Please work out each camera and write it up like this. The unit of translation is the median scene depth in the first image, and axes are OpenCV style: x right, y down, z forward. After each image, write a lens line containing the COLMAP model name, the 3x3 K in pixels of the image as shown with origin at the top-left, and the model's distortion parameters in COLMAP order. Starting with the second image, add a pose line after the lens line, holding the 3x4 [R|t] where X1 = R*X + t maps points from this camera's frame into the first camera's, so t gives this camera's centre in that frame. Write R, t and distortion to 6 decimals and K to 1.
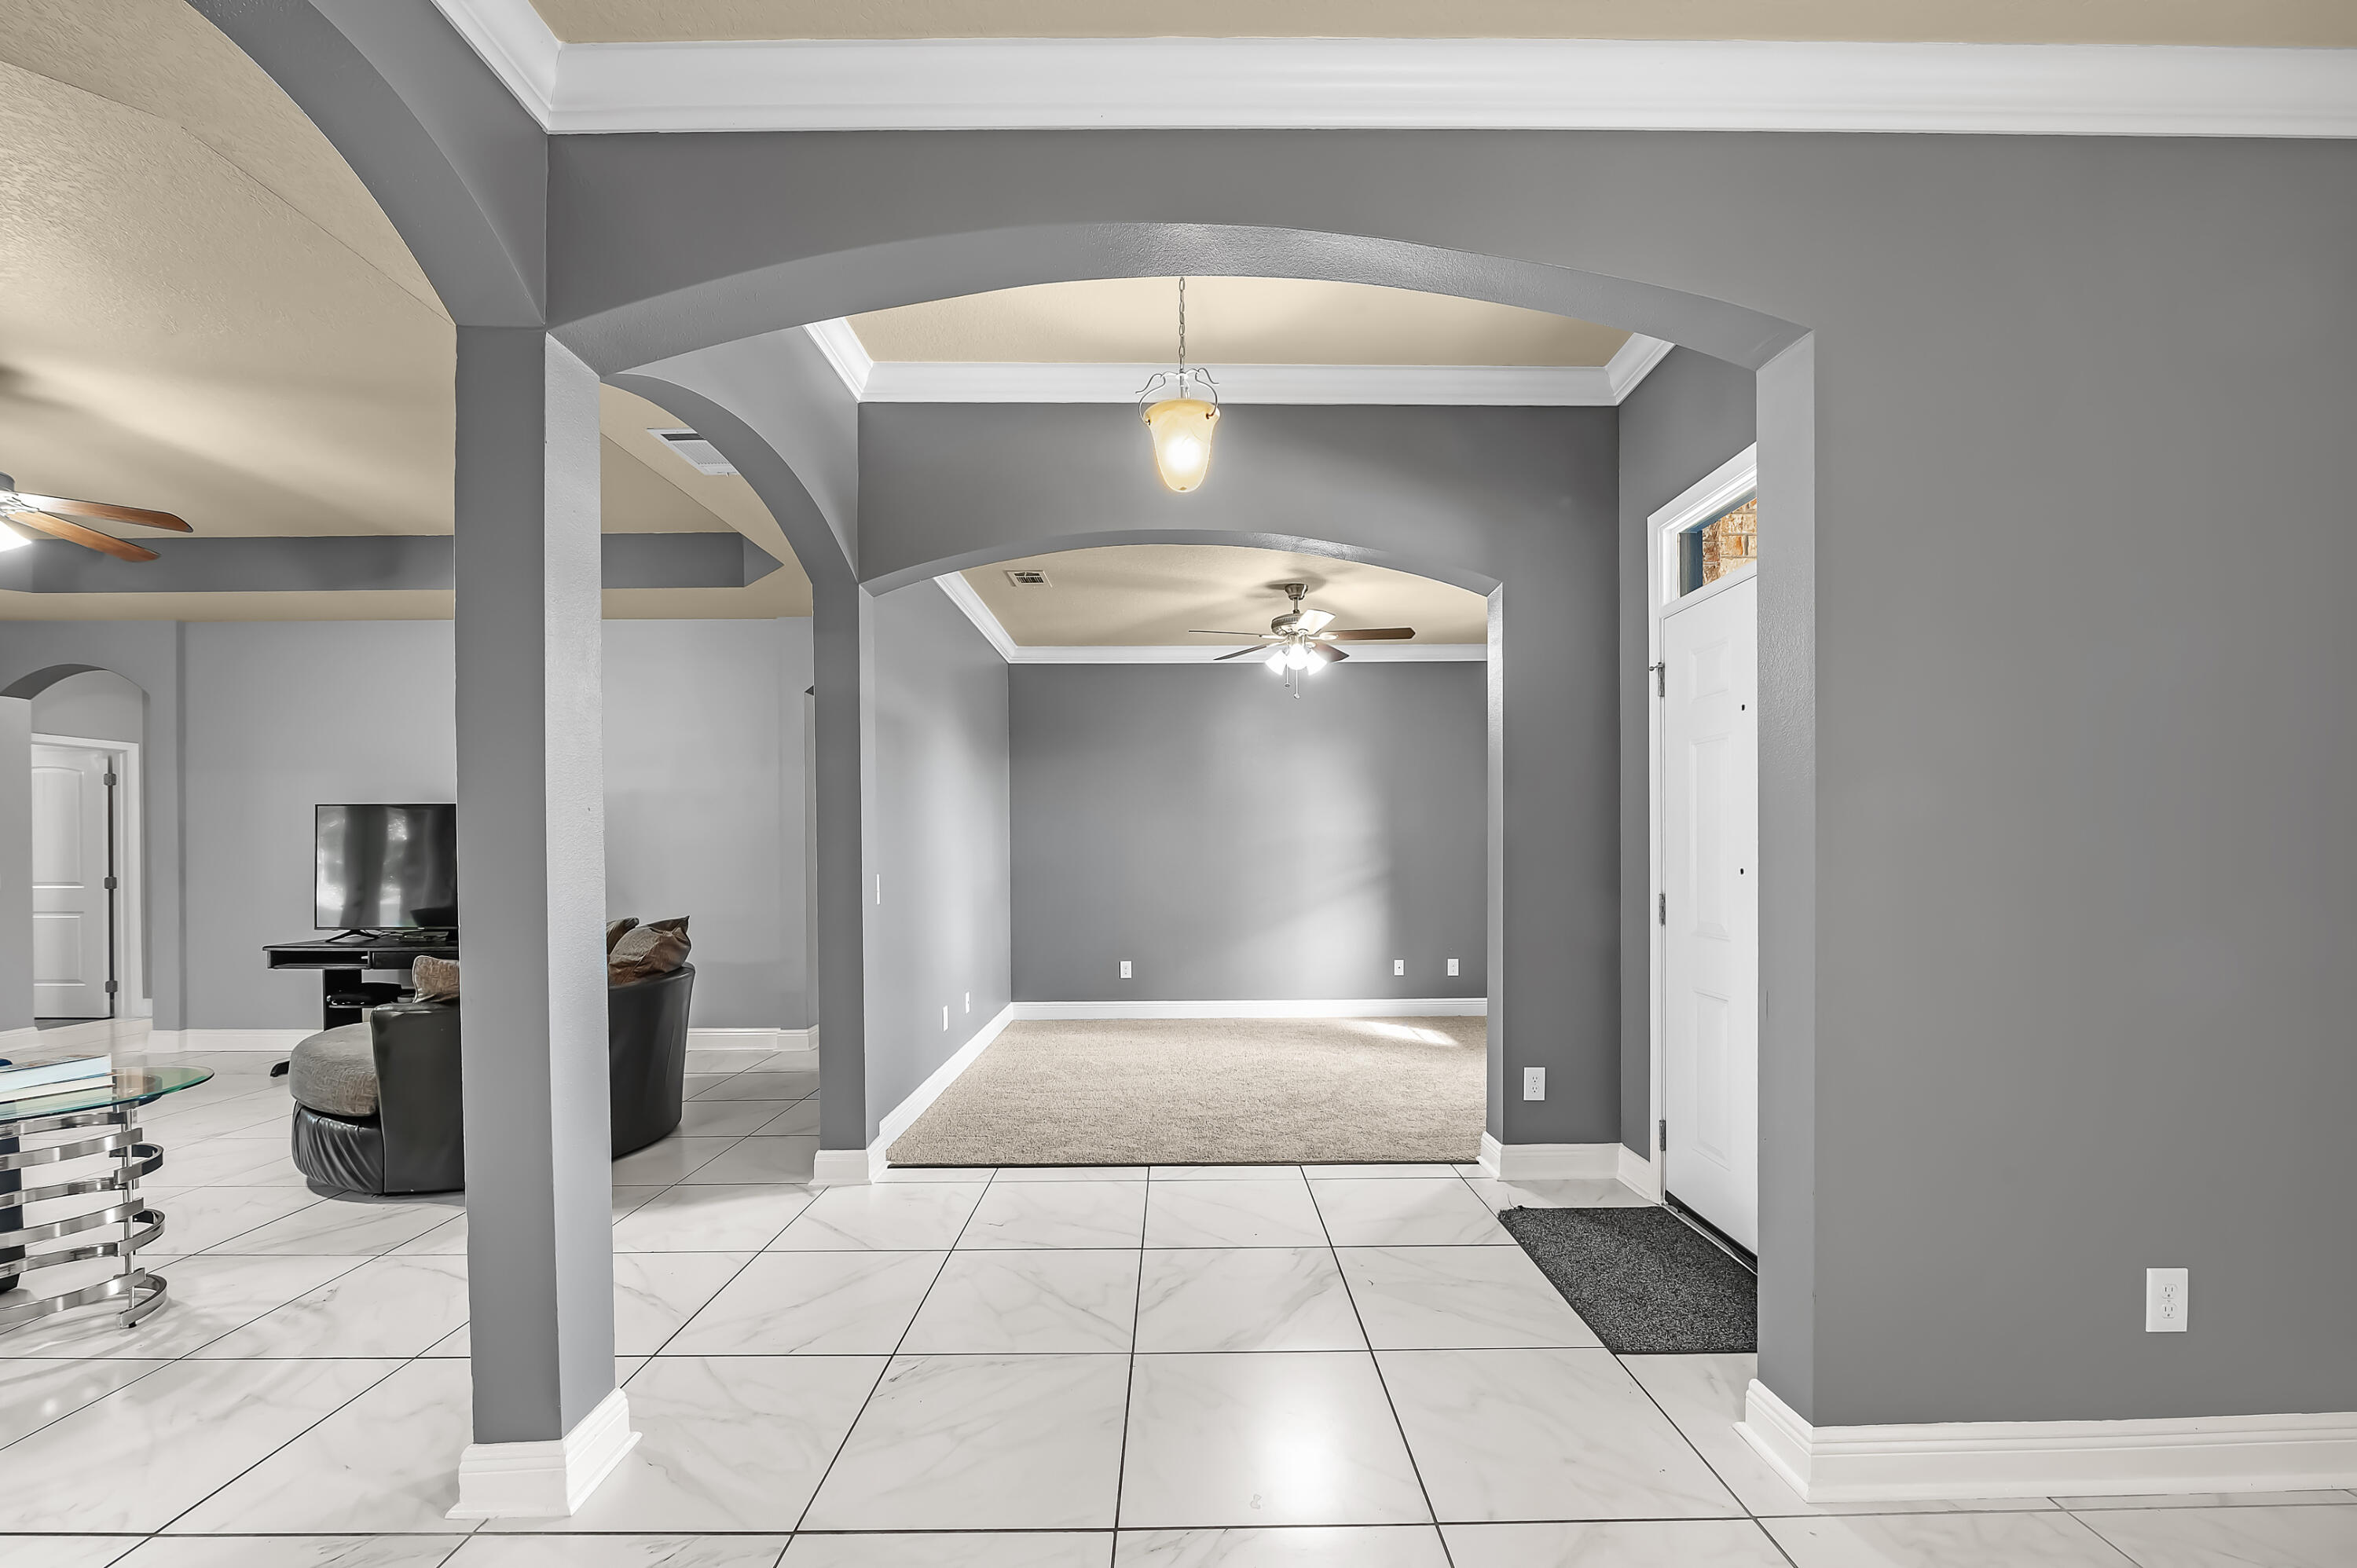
lens RADIAL K [[930.5, 0, 1181.9], [0, 930.5, 855.2], [0, 0, 1]] dist [-0.006967, 0.000015]
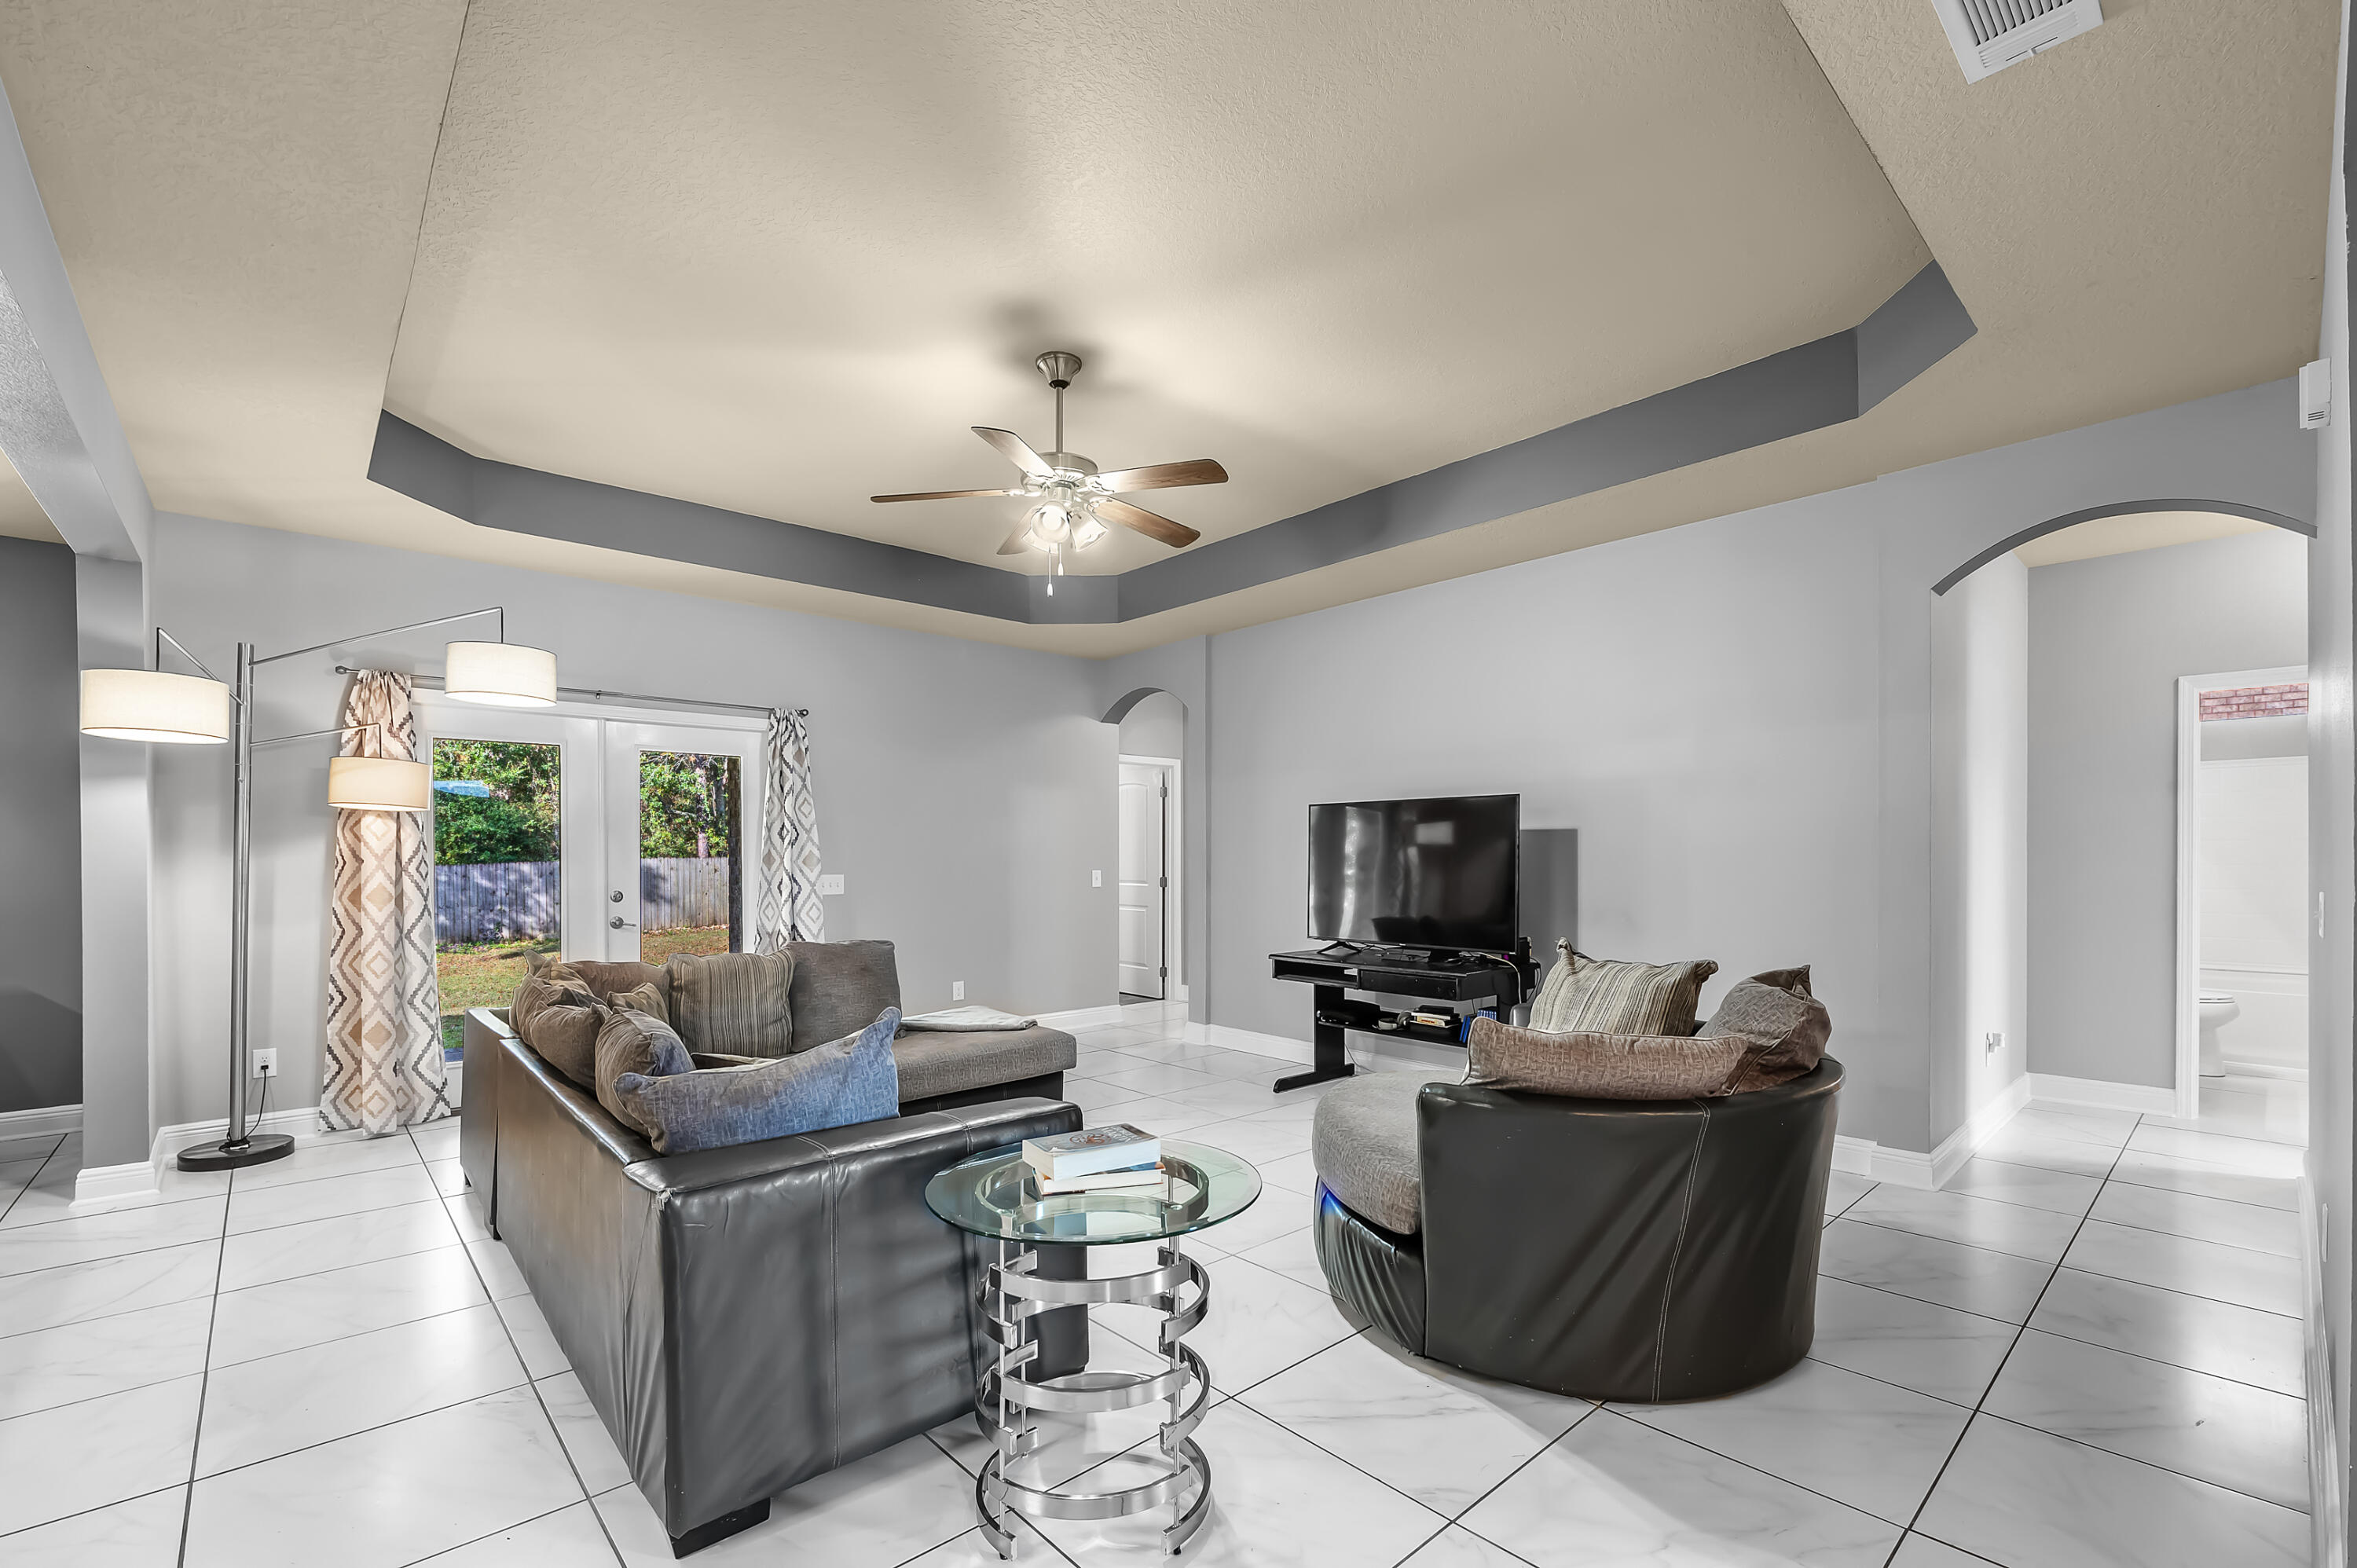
lens RADIAL K [[1010.8, 0, 1188.8], [0, 1010.8, 859.8], [0, 0, 1]] dist [-0.007443, -0.002152]
pose [[0.670974, 0.005292, -0.741462, -0.360656], [-0.005721, 0.999982, 0.001960, -0.000812], [0.741459, 0.002927, 0.670992, 0.310870]]
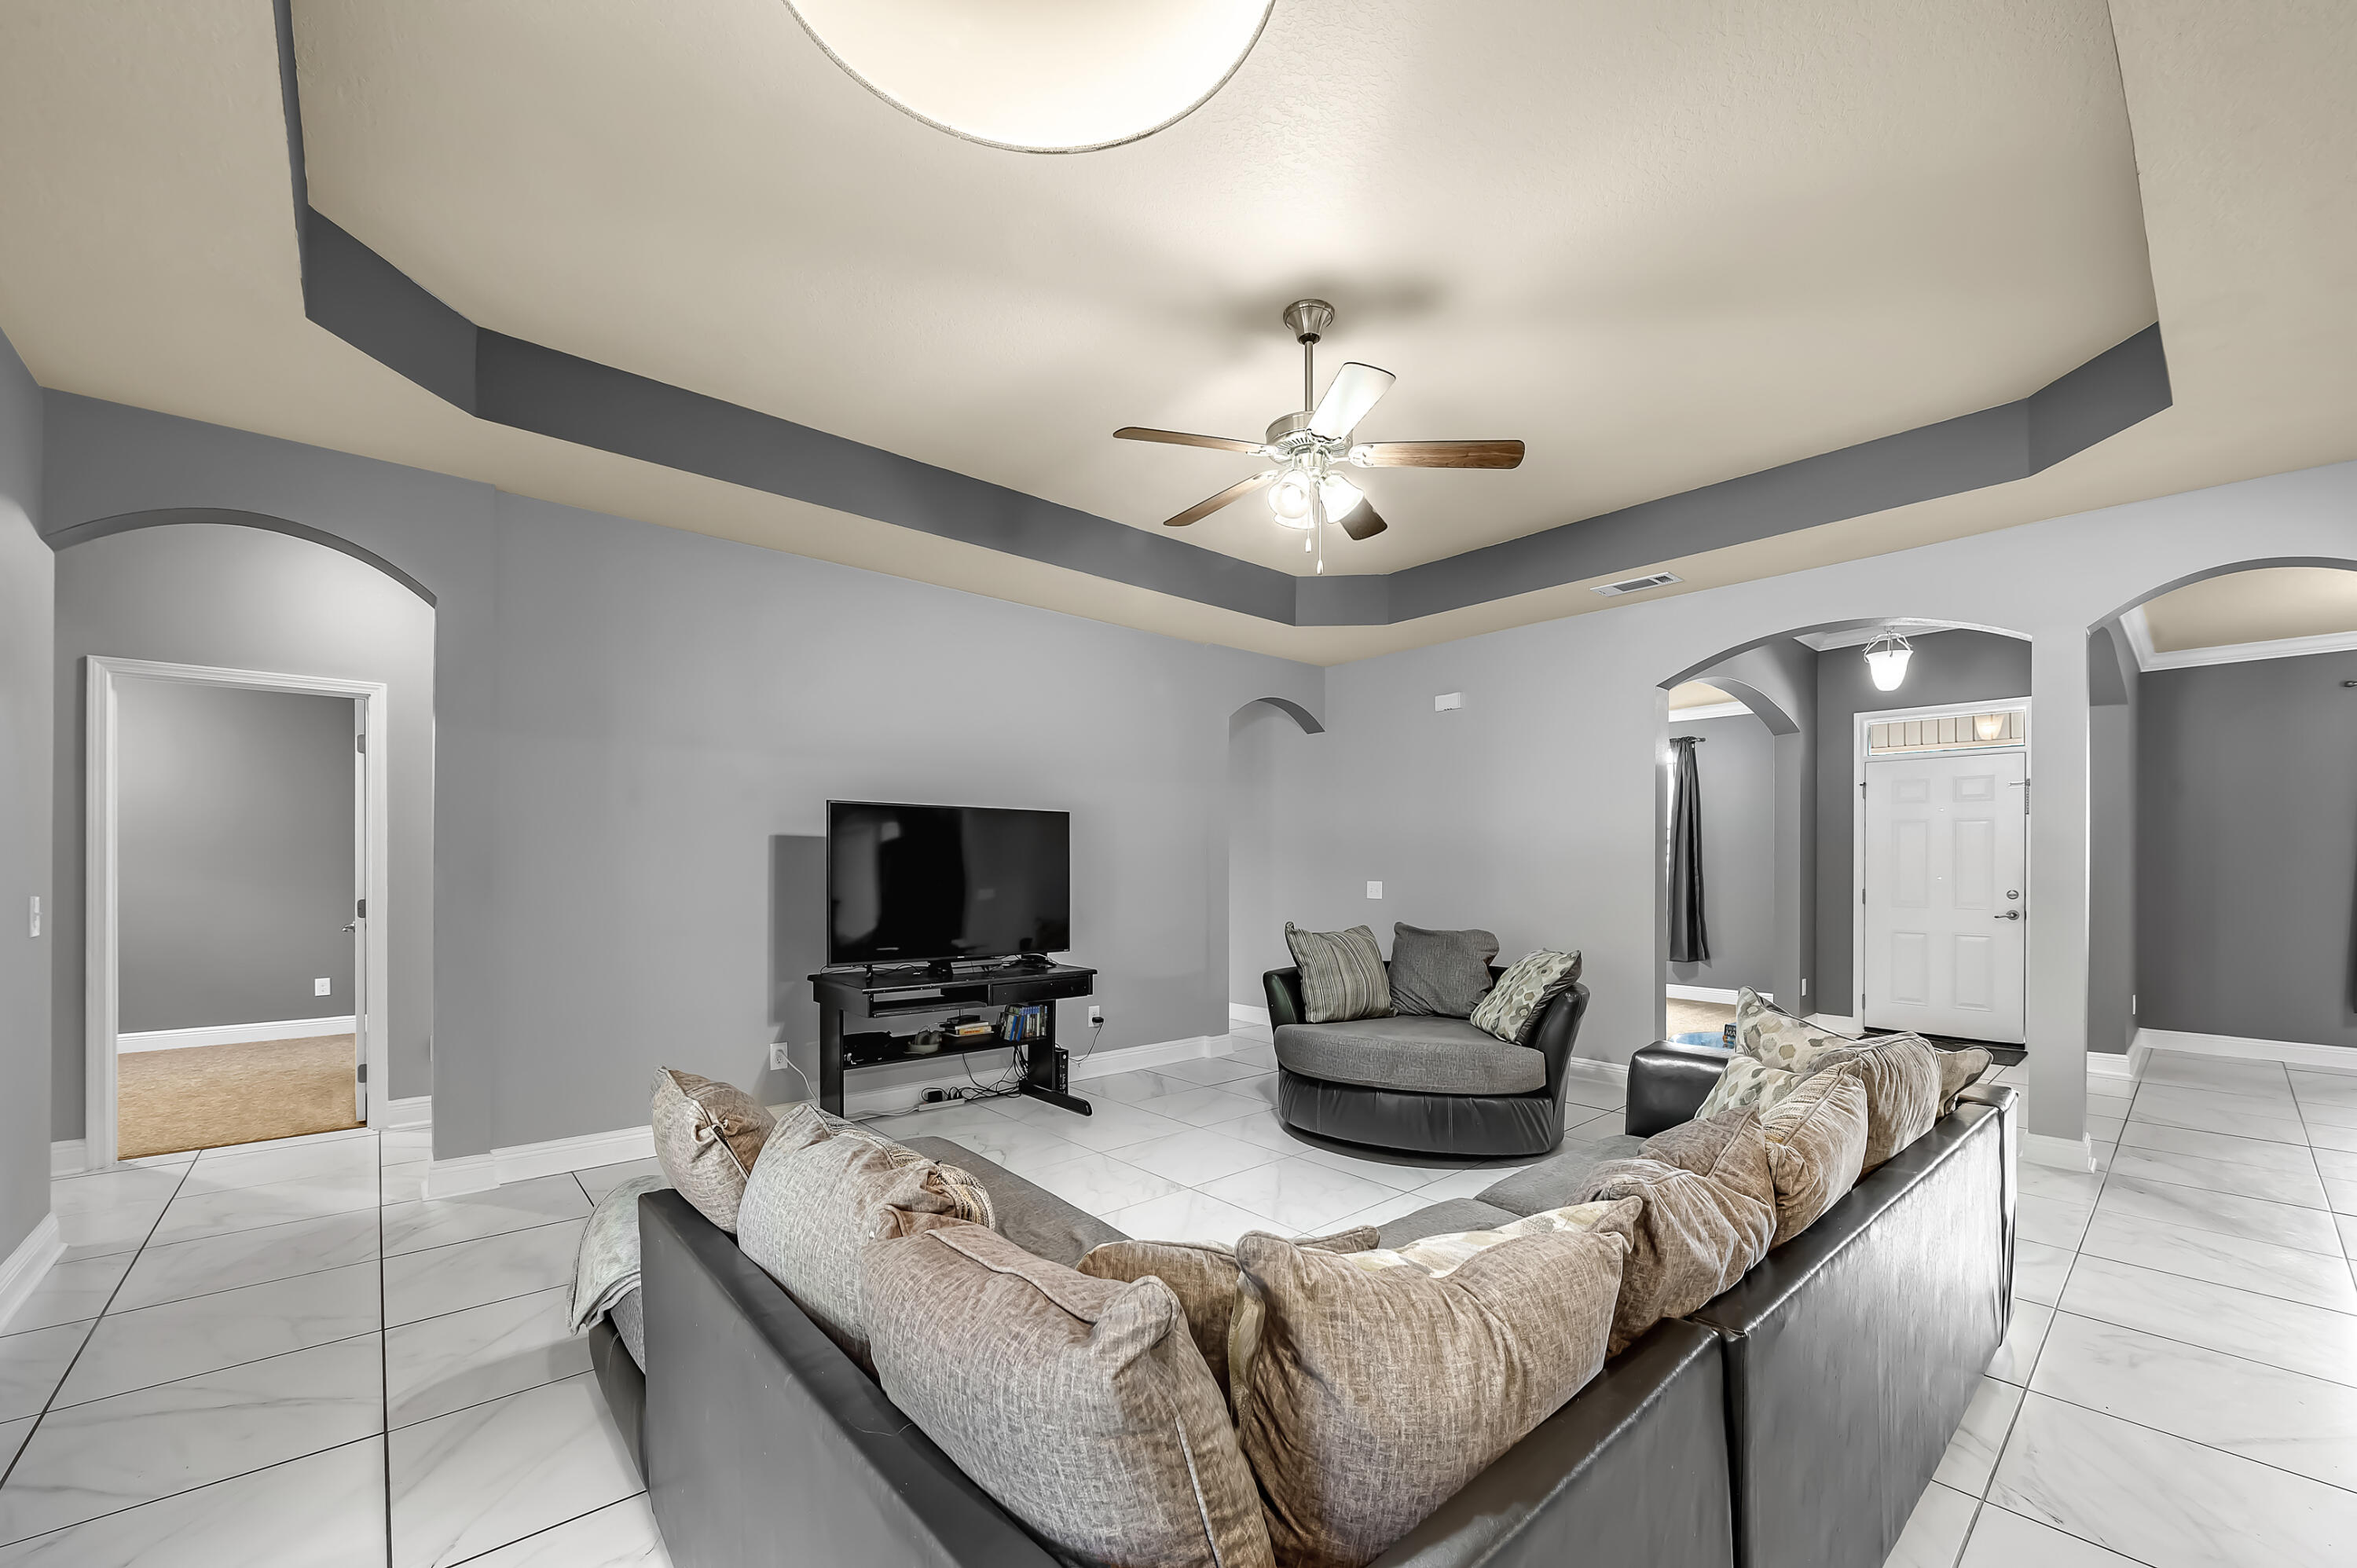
lens RADIAL K [[930.5, 0, 1185.5], [0, 930.5, 860.1], [0, 0, 1]] dist [-0.006967, 0.000015]
pose [[0.745882, 0.009427, 0.666011, -1.667047], [-0.001229, 0.999918, -0.012777, 0.003069], [-0.666077, 0.008712, 0.745832, 0.351886]]
